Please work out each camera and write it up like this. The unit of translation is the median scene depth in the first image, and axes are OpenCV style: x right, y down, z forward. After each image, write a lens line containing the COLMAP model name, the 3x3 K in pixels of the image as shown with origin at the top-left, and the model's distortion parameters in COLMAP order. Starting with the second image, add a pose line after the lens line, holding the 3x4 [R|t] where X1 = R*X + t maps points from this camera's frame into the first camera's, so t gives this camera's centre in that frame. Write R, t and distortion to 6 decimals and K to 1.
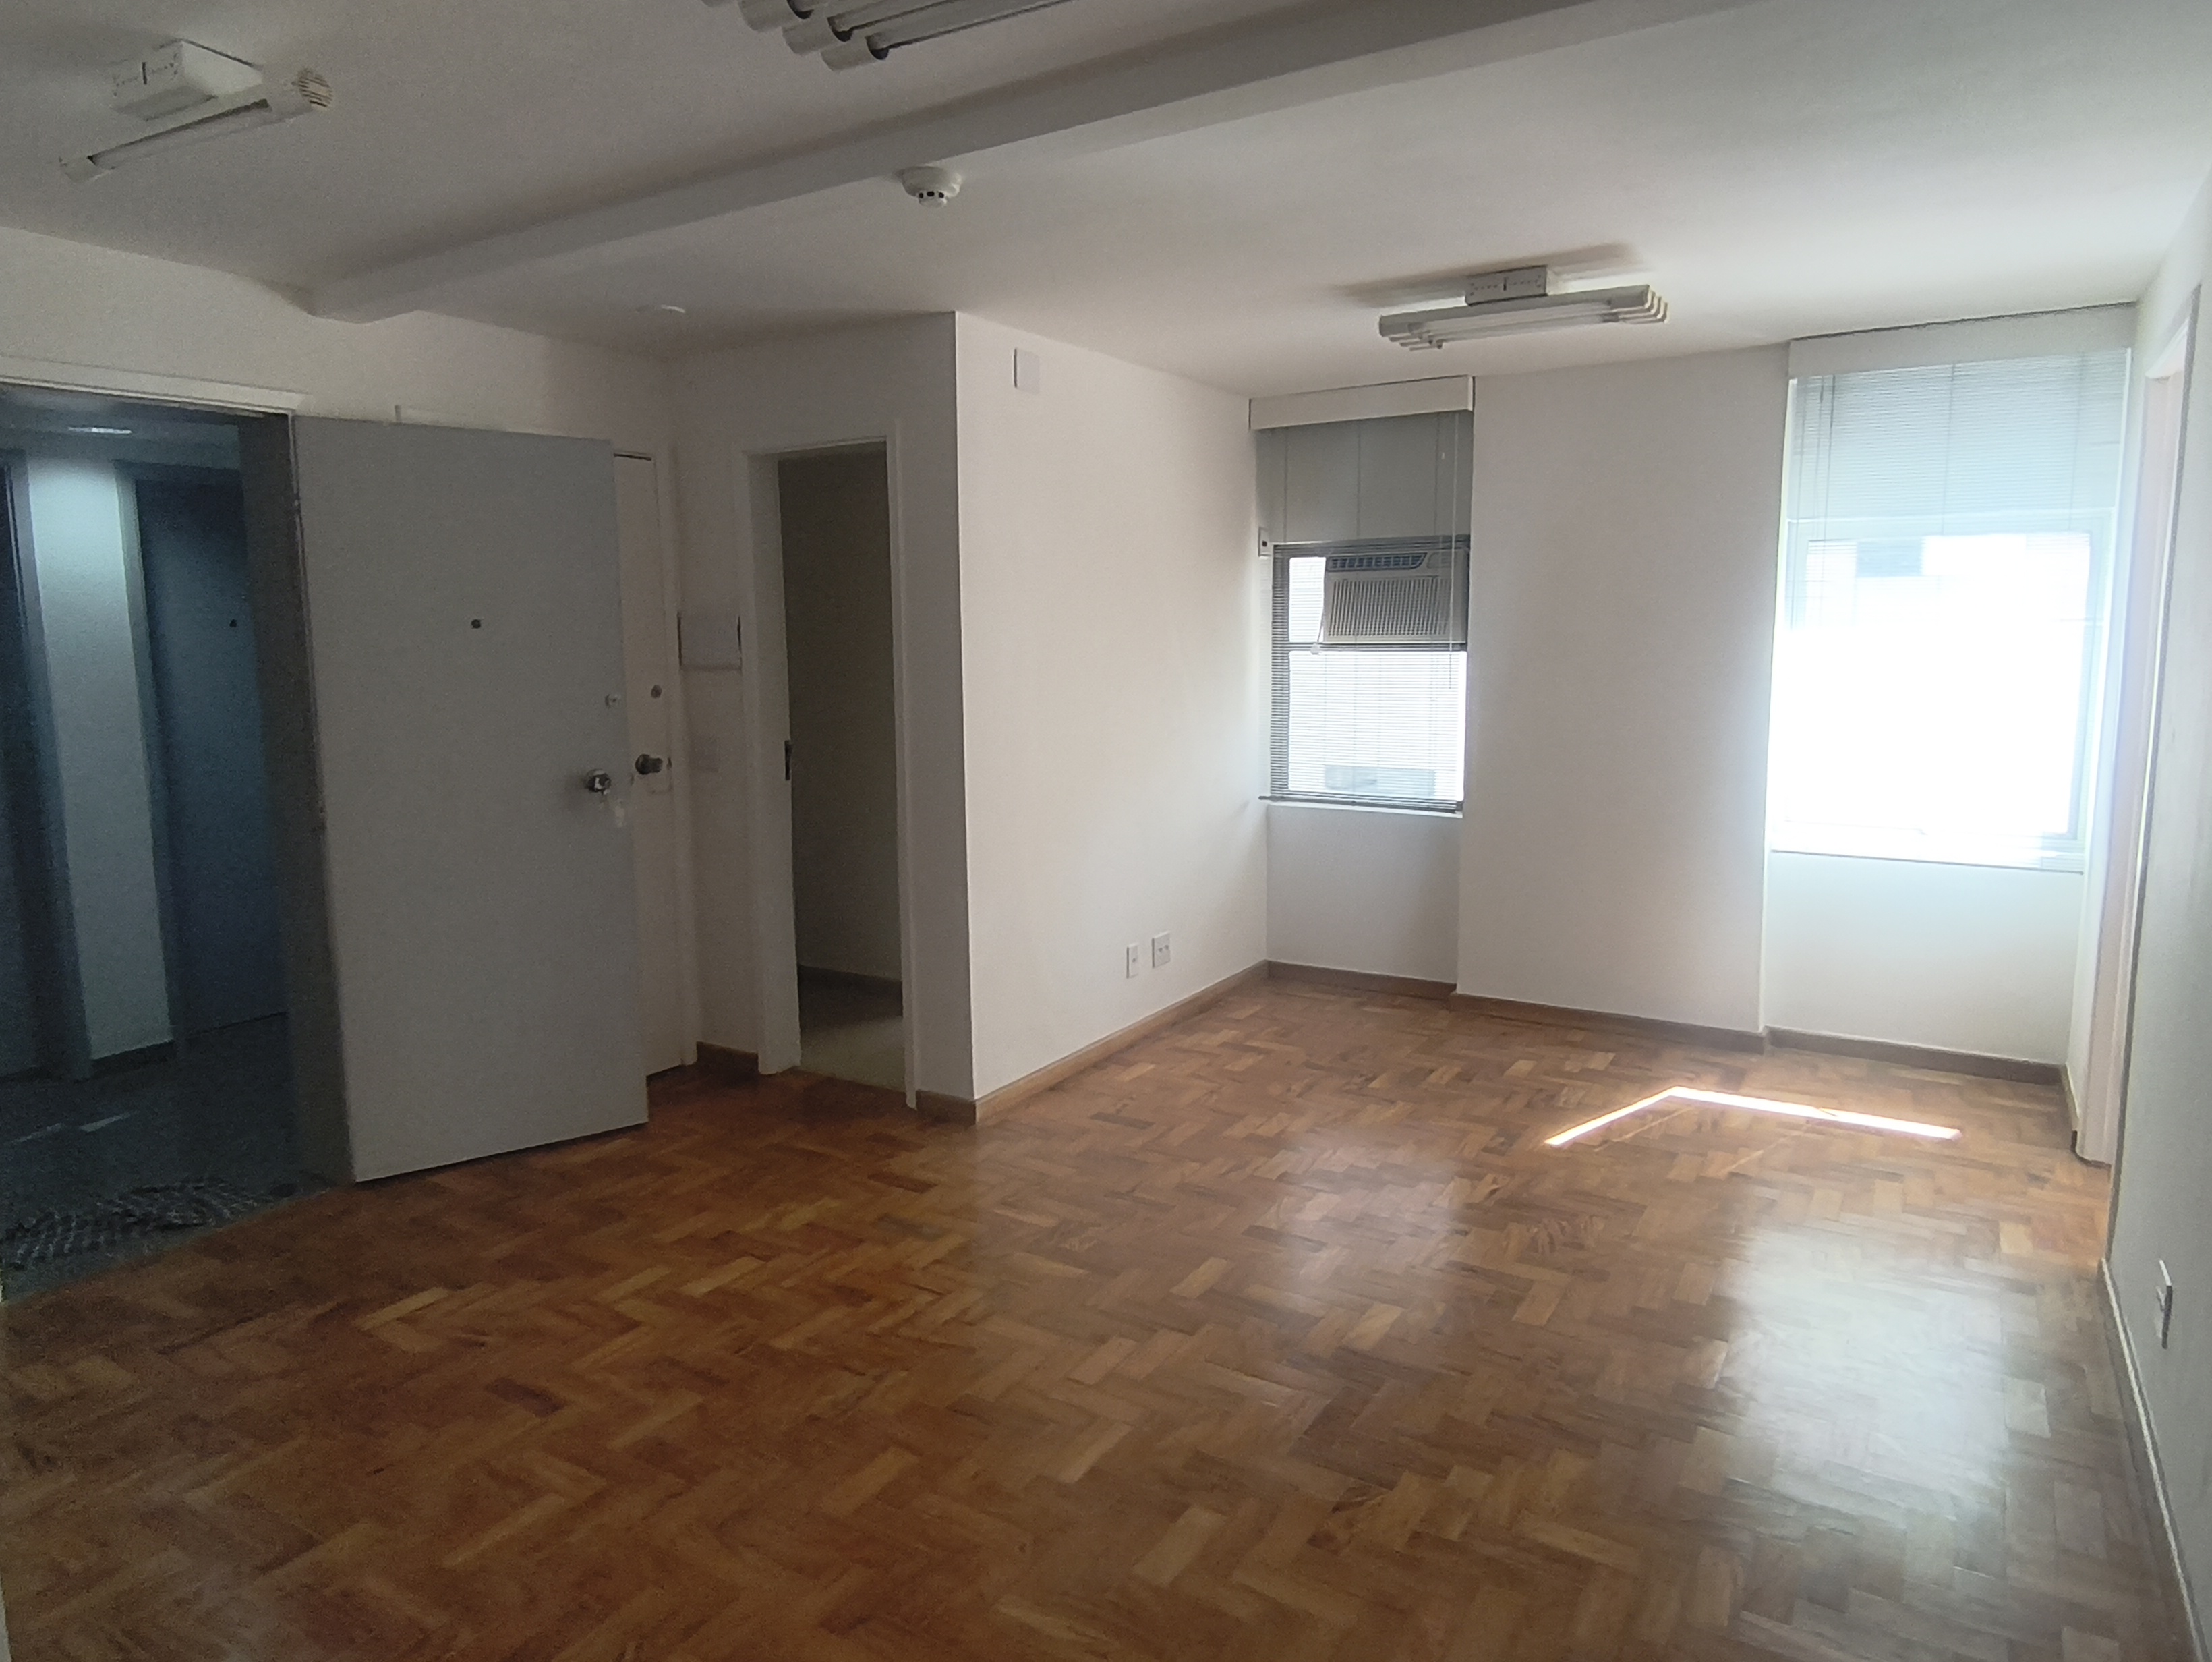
lens RADIAL K [[1361.4, 0, 1111.5], [0, 1361.4, 822.0], [0, 0, 1]] dist [0.008601, -0.007213]
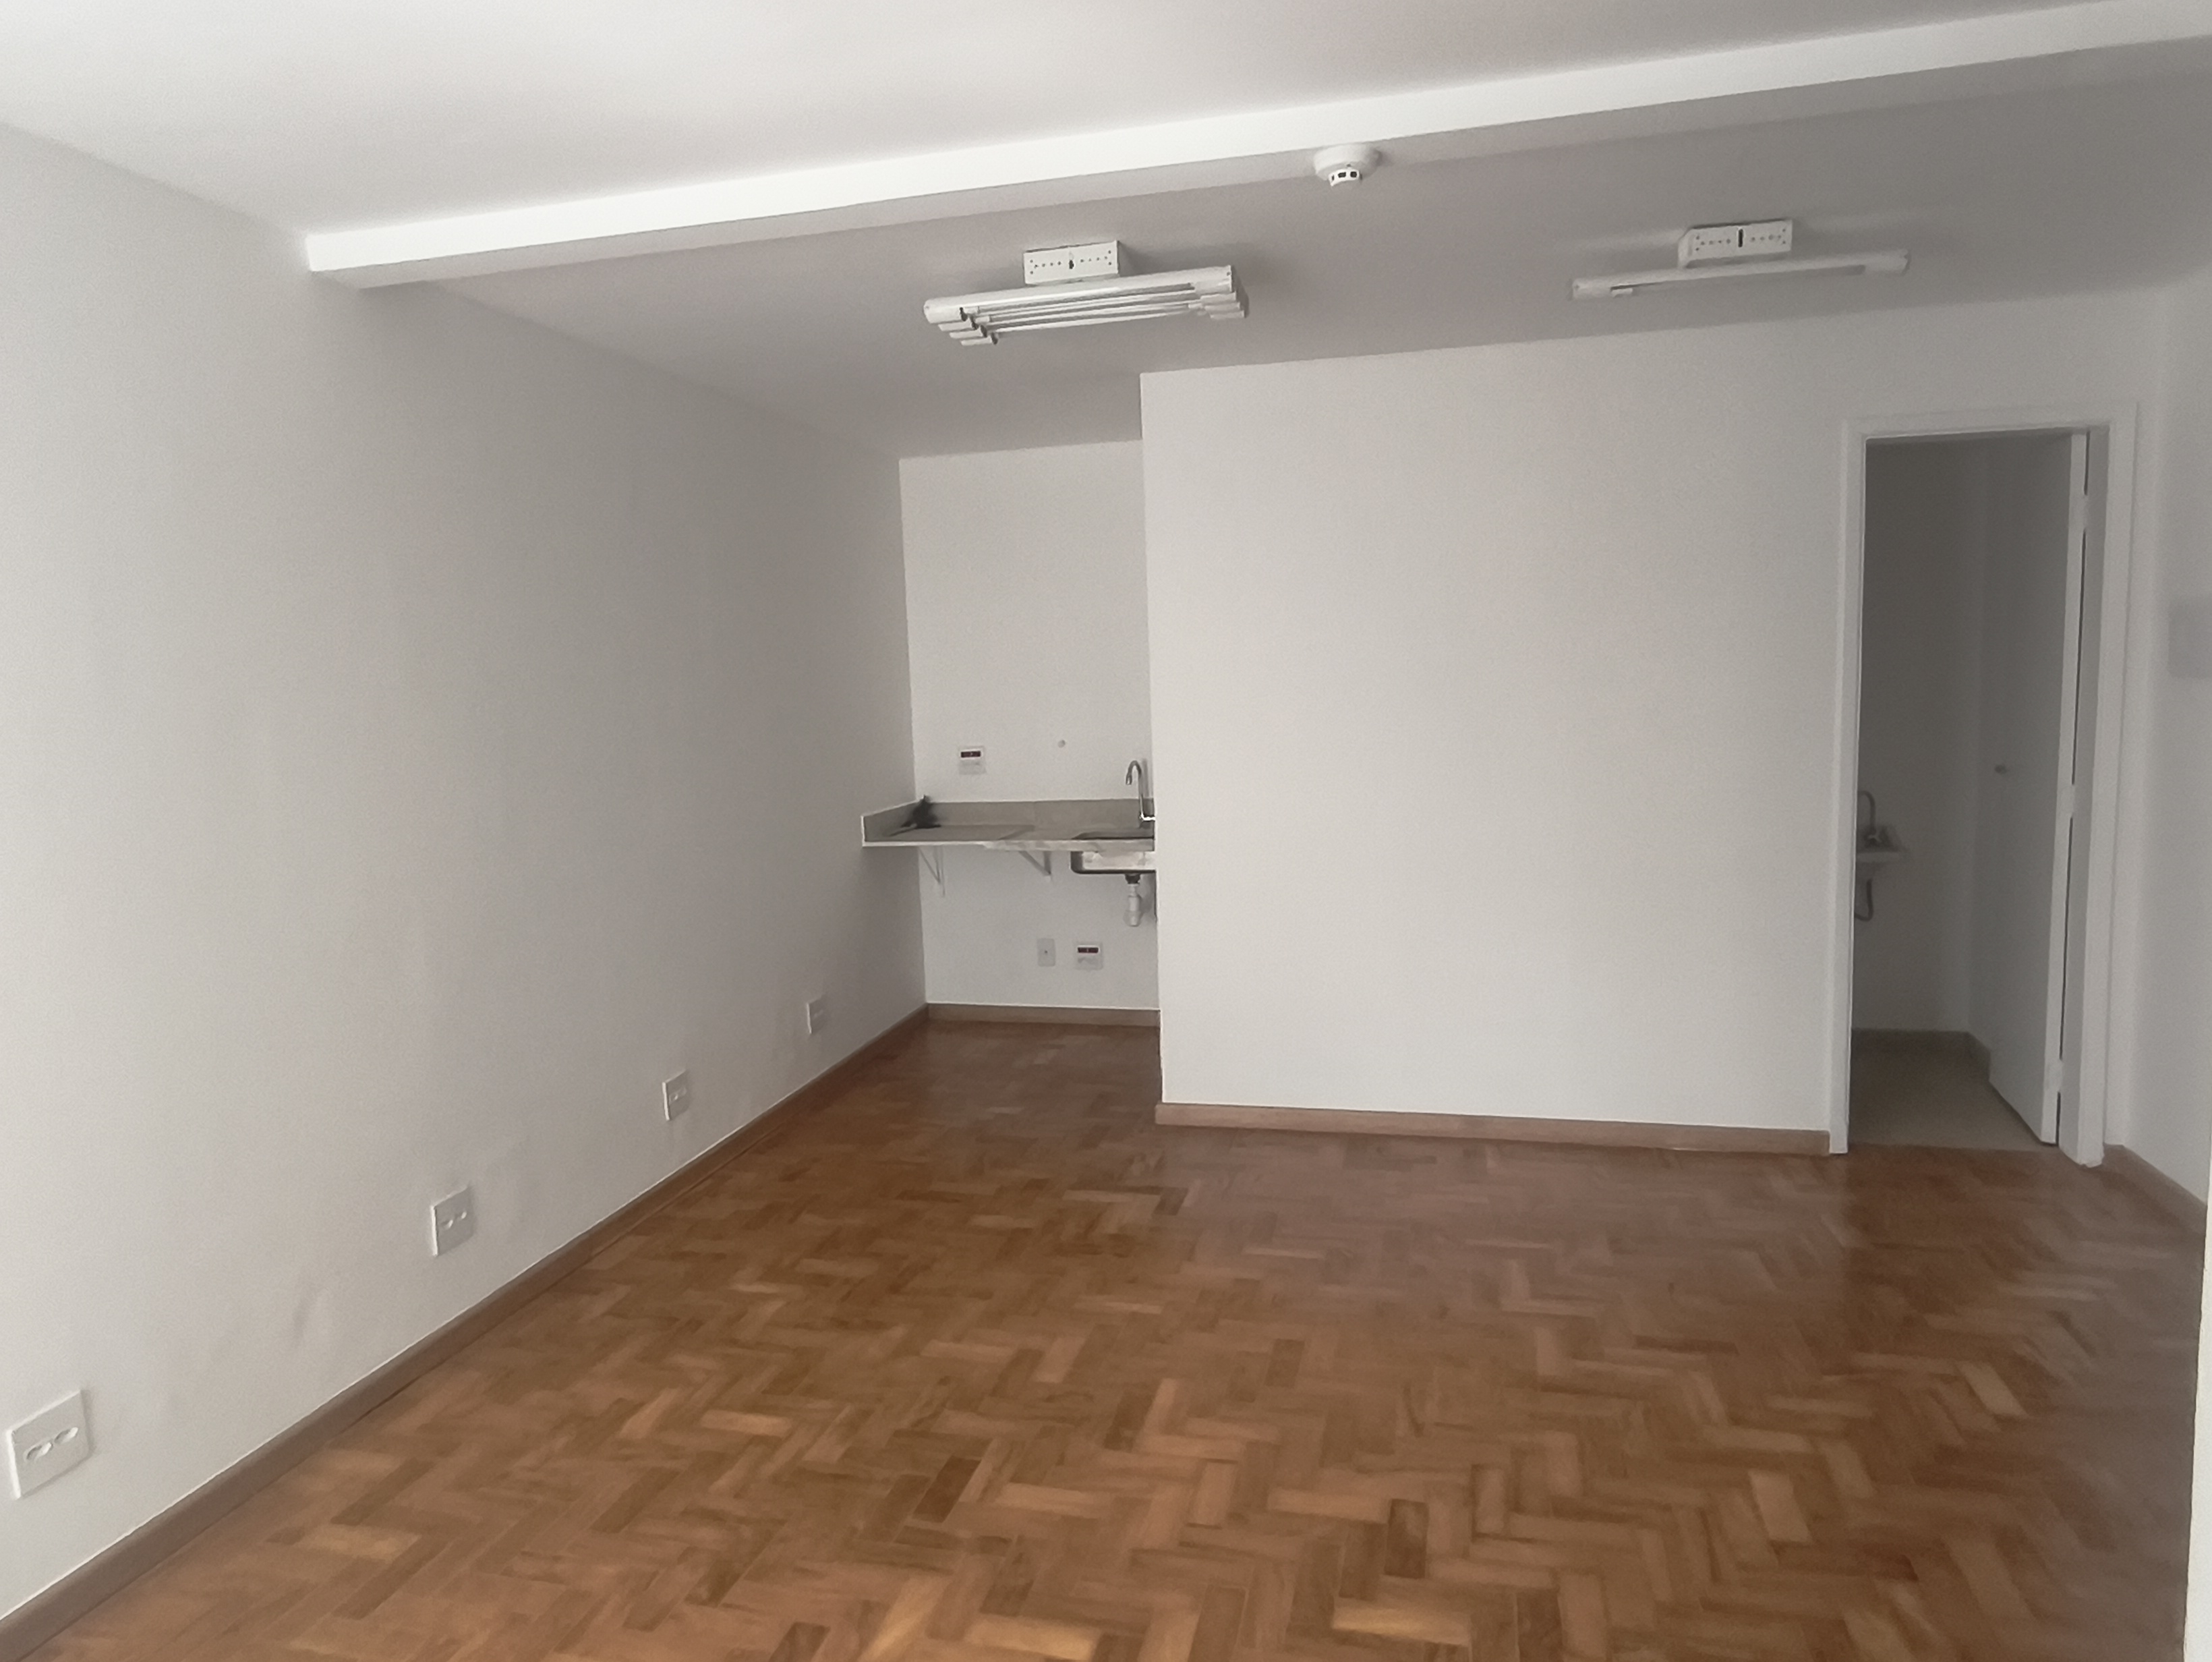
lens RADIAL K [[1361.4, 0, 1106.6], [0, 1361.4, 819.1], [0, 0, 1]] dist [0.008601, -0.007213]
pose [[-0.949771, 0.074730, -0.303893, 0.203852], [-0.002315, 0.969365, 0.245613, -0.166699], [0.312938, 0.233980, -0.920502, 1.166564]]
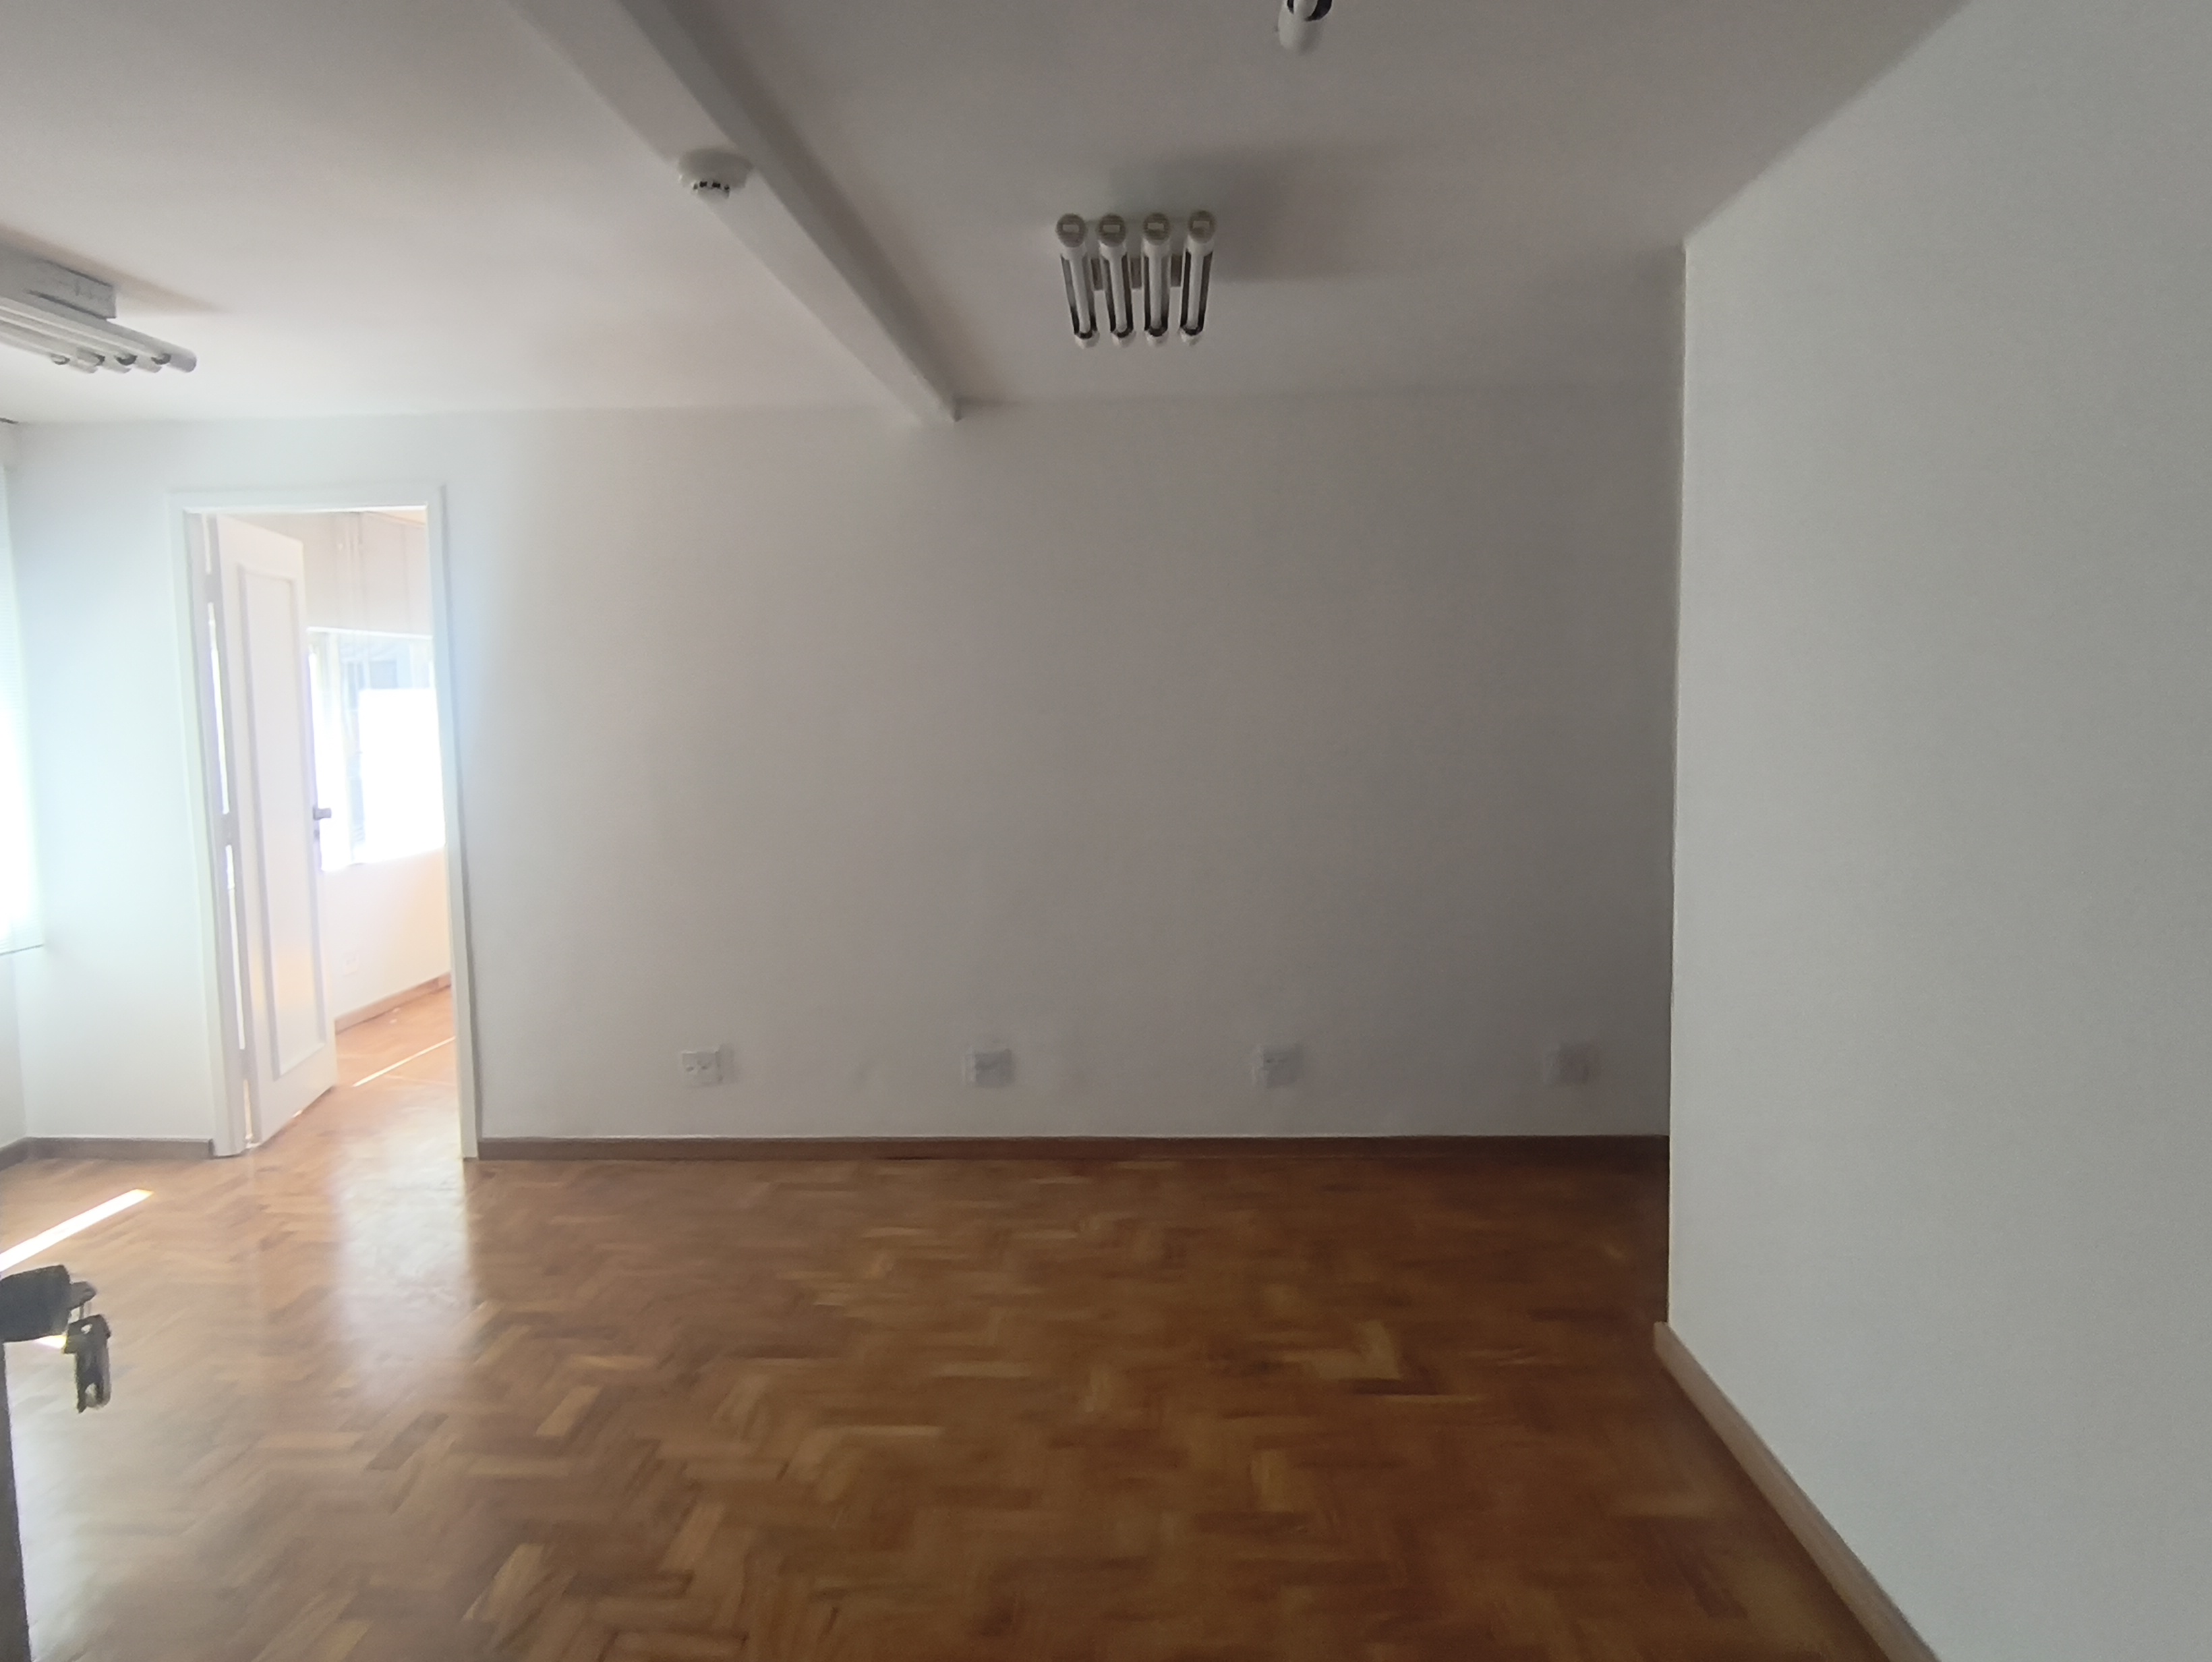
lens RADIAL K [[1361.4, 0, 1112.2], [0, 1361.4, 807.8], [0, 0, 1]] dist [0.008601, -0.007213]
pose [[-0.488170, -0.052011, 0.871197, -0.635776], [0.145135, 0.979485, 0.139801, -0.097525], [-0.860596, 0.194687, -0.470607, 0.781019]]
